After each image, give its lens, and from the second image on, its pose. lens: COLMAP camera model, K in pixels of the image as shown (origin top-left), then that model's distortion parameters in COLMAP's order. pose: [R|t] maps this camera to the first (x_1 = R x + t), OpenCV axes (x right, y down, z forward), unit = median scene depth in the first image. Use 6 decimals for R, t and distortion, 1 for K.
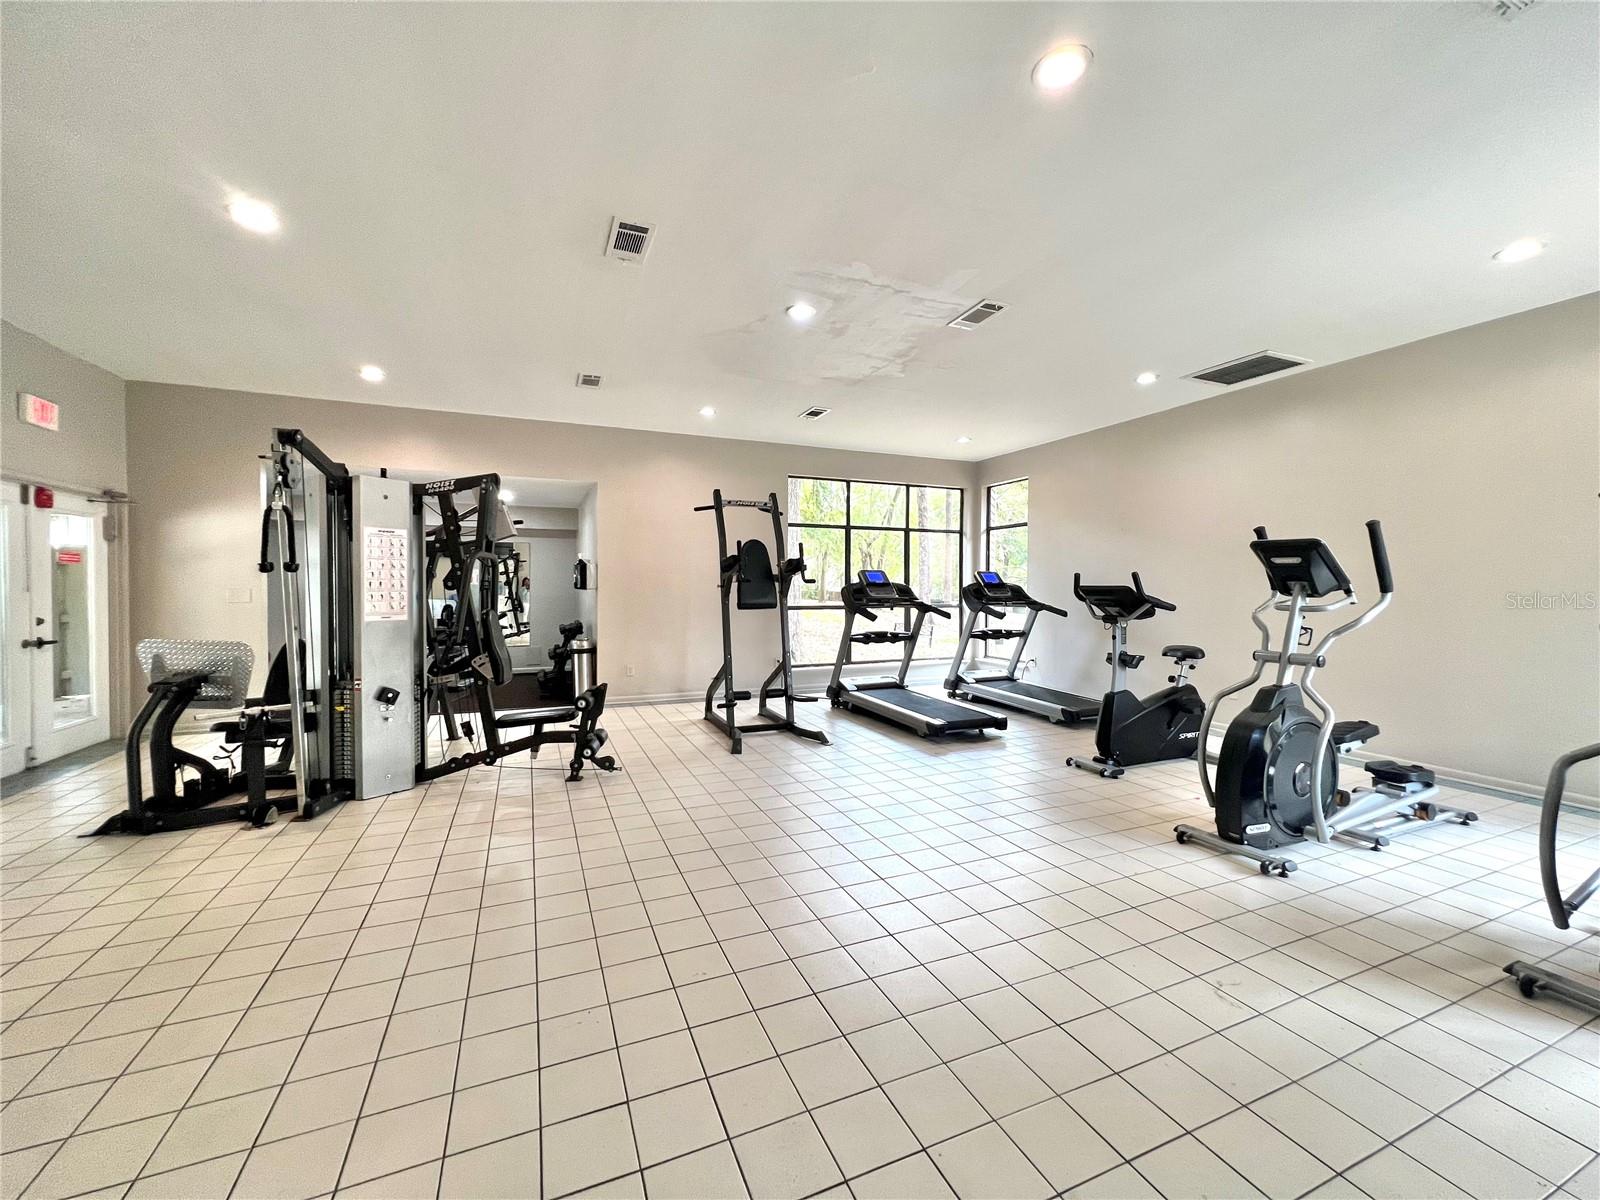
lens RADIAL K [[640.0, 0, 796.1], [0, 640.0, 600.2], [0, 0, 1]] dist [0.003353, -0.000035]
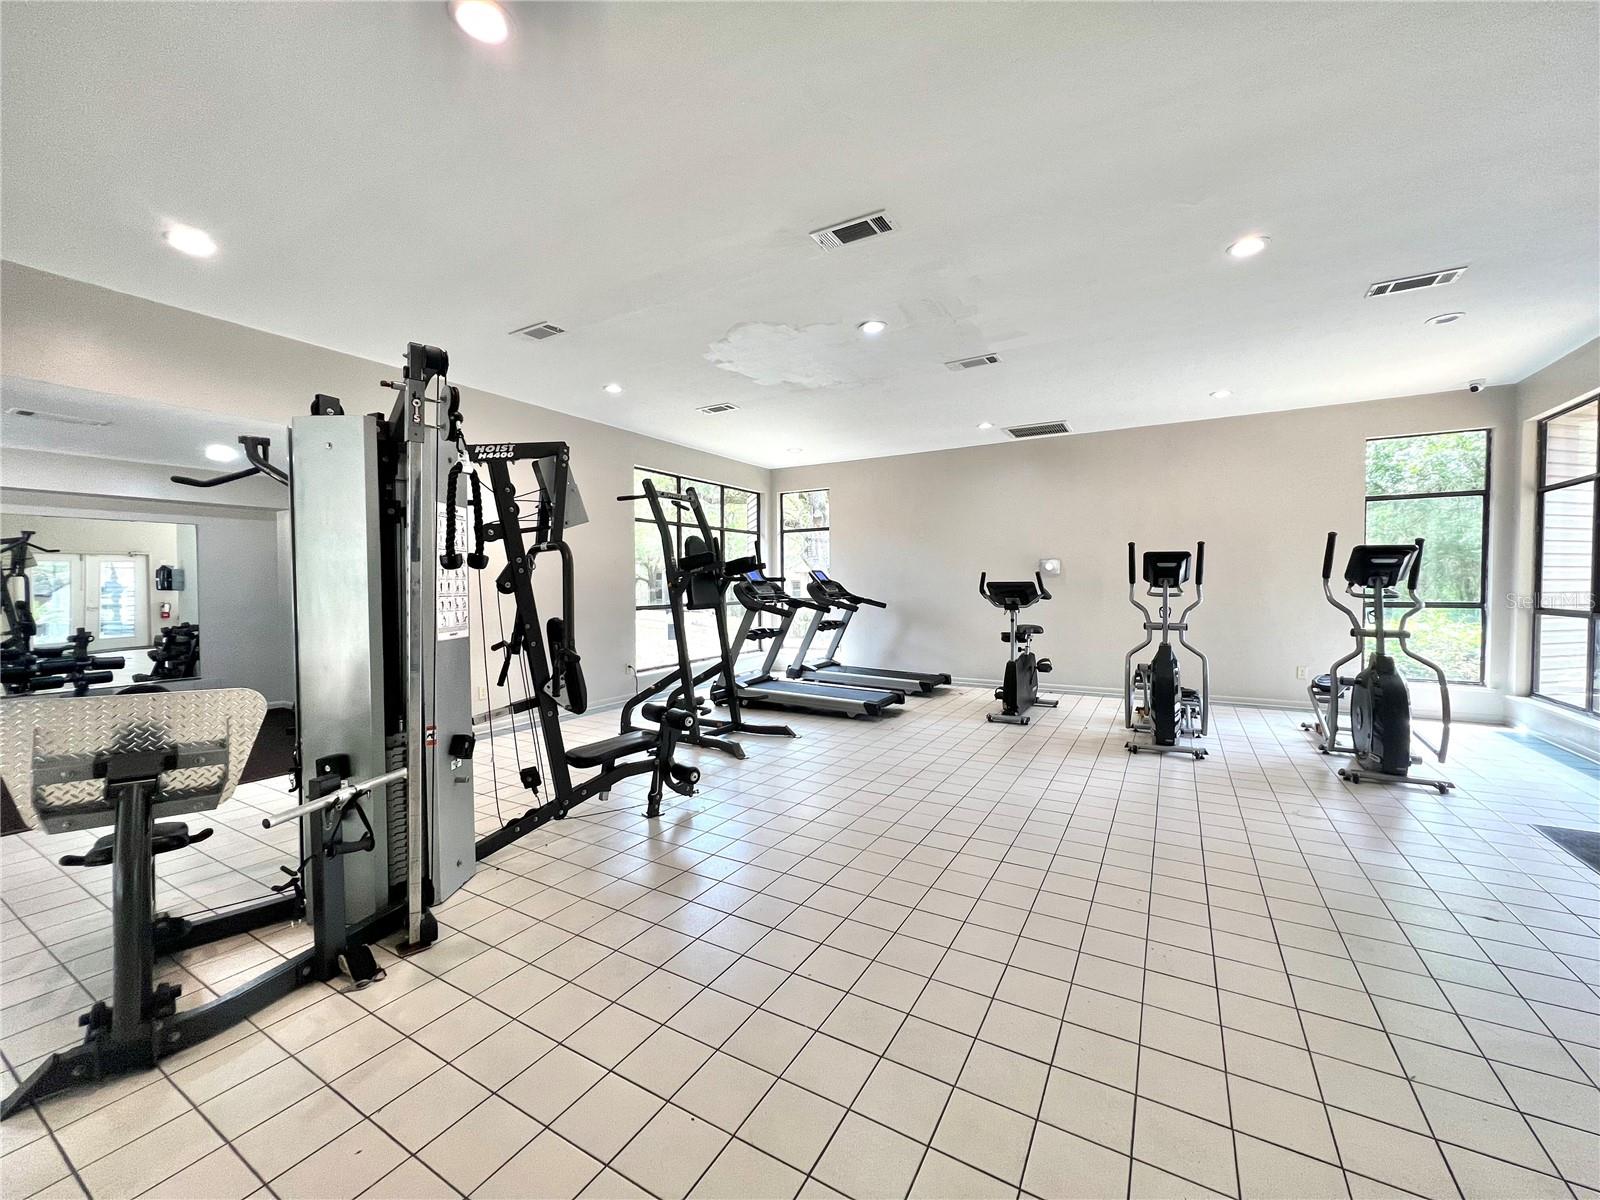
lens RADIAL K [[640.0, 0, 801.9], [0, 640.0, 602.5], [0, 0, 1]] dist [0.003353, -0.000035]
pose [[0.802523, -0.025865, 0.596060, -0.671745], [0.021892, 0.999664, 0.013904, -0.007771], [-0.596219, 0.001891, 0.802819, 0.196295]]
